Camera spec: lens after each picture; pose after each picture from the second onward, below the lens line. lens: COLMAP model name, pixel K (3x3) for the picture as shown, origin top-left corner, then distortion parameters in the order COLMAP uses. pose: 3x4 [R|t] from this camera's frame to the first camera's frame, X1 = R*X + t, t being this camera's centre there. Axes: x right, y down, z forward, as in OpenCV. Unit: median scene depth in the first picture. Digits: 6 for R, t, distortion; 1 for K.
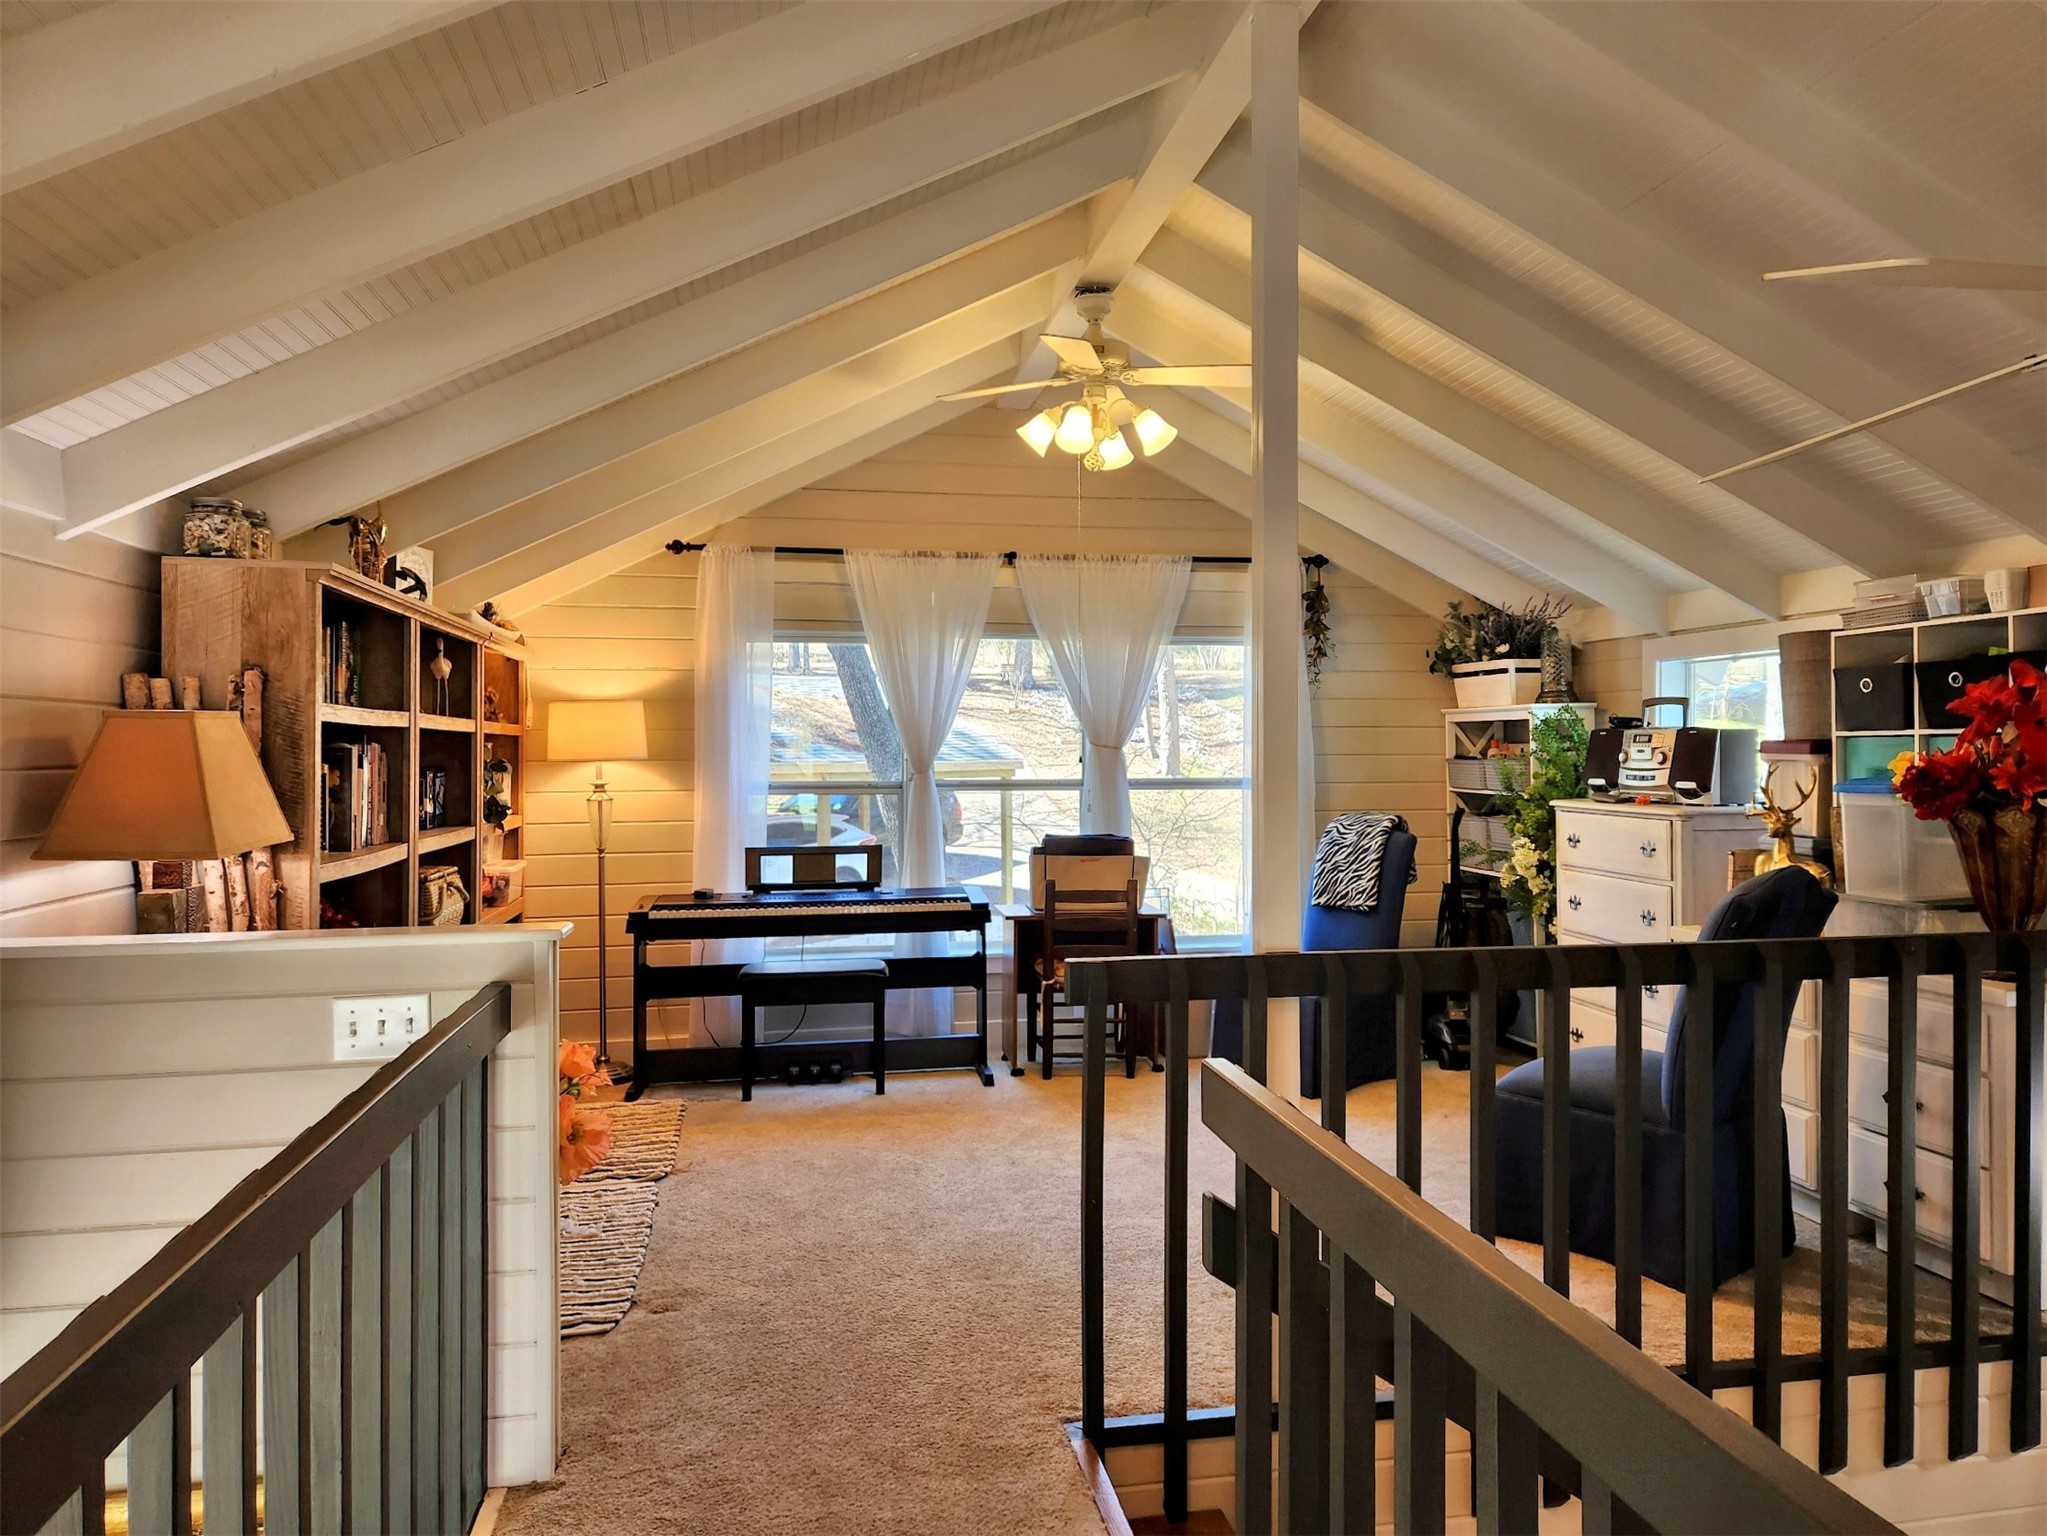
lens RADIAL K [[1401.8, 0, 1039.8], [0, 1401.8, 779.7], [0, 0, 1]] dist [0.074092, -0.061842]
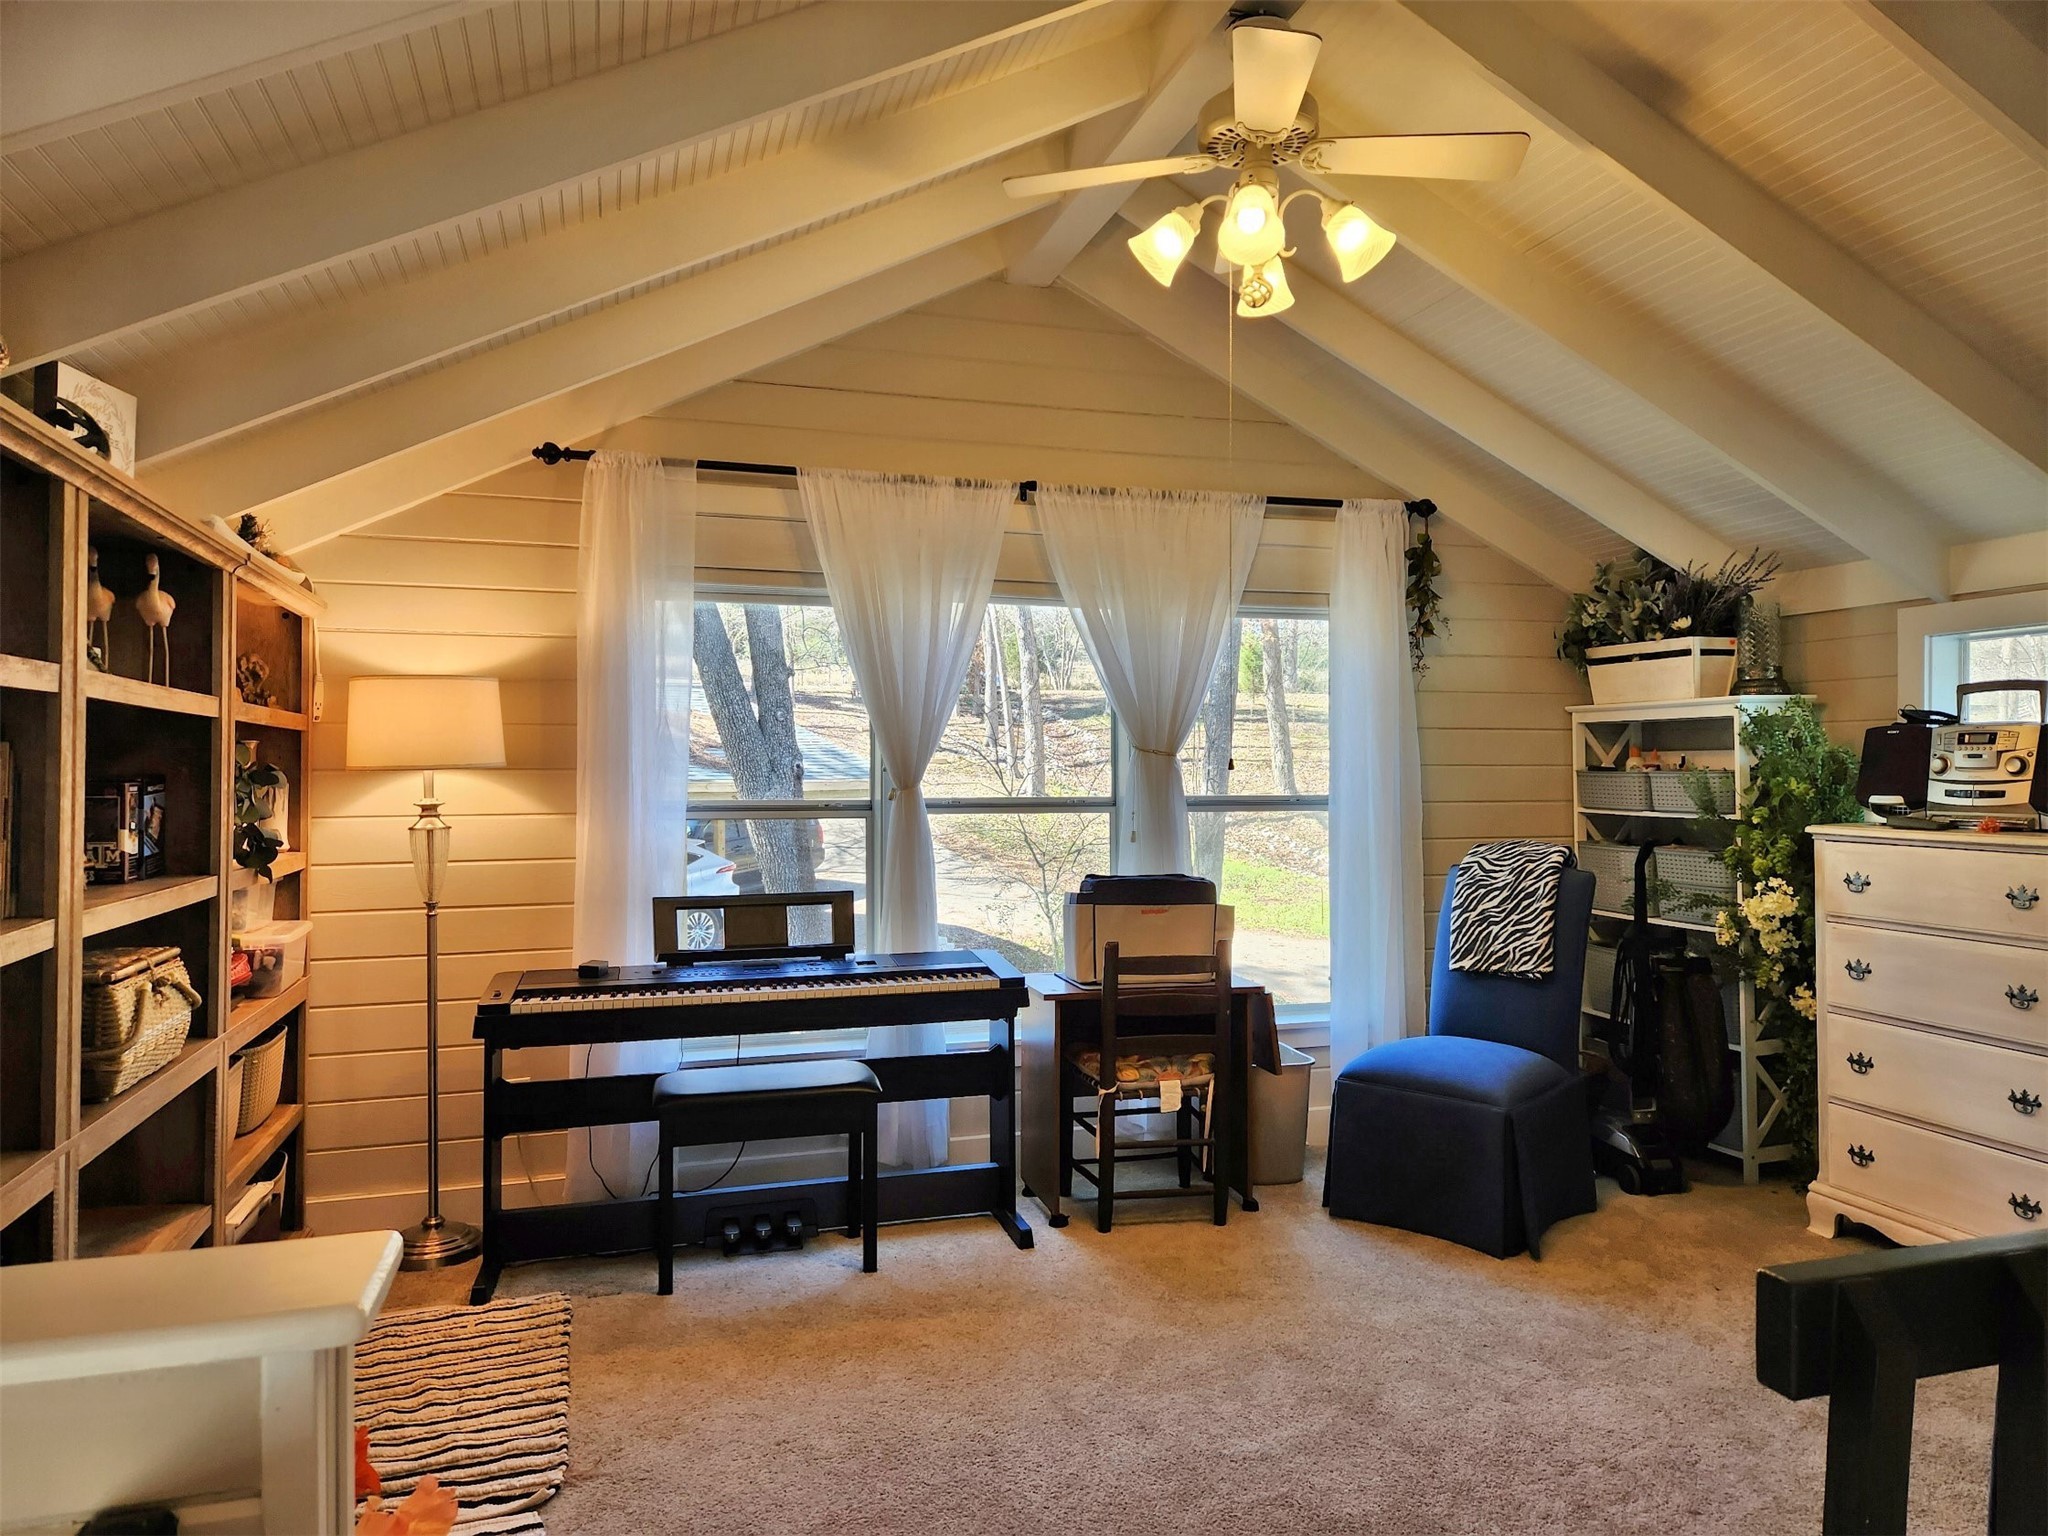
lens RADIAL K [[1402.5, 0, 1040.3], [0, 1402.5, 779.7], [0, 0, 1]] dist [0.074092, -0.061842]
pose [[0.993519, 0.000925, 0.113664, -0.103010], [0.000783, 0.999887, -0.014980, 0.001574], [-0.113665, 0.014972, 0.993406, 0.305191]]
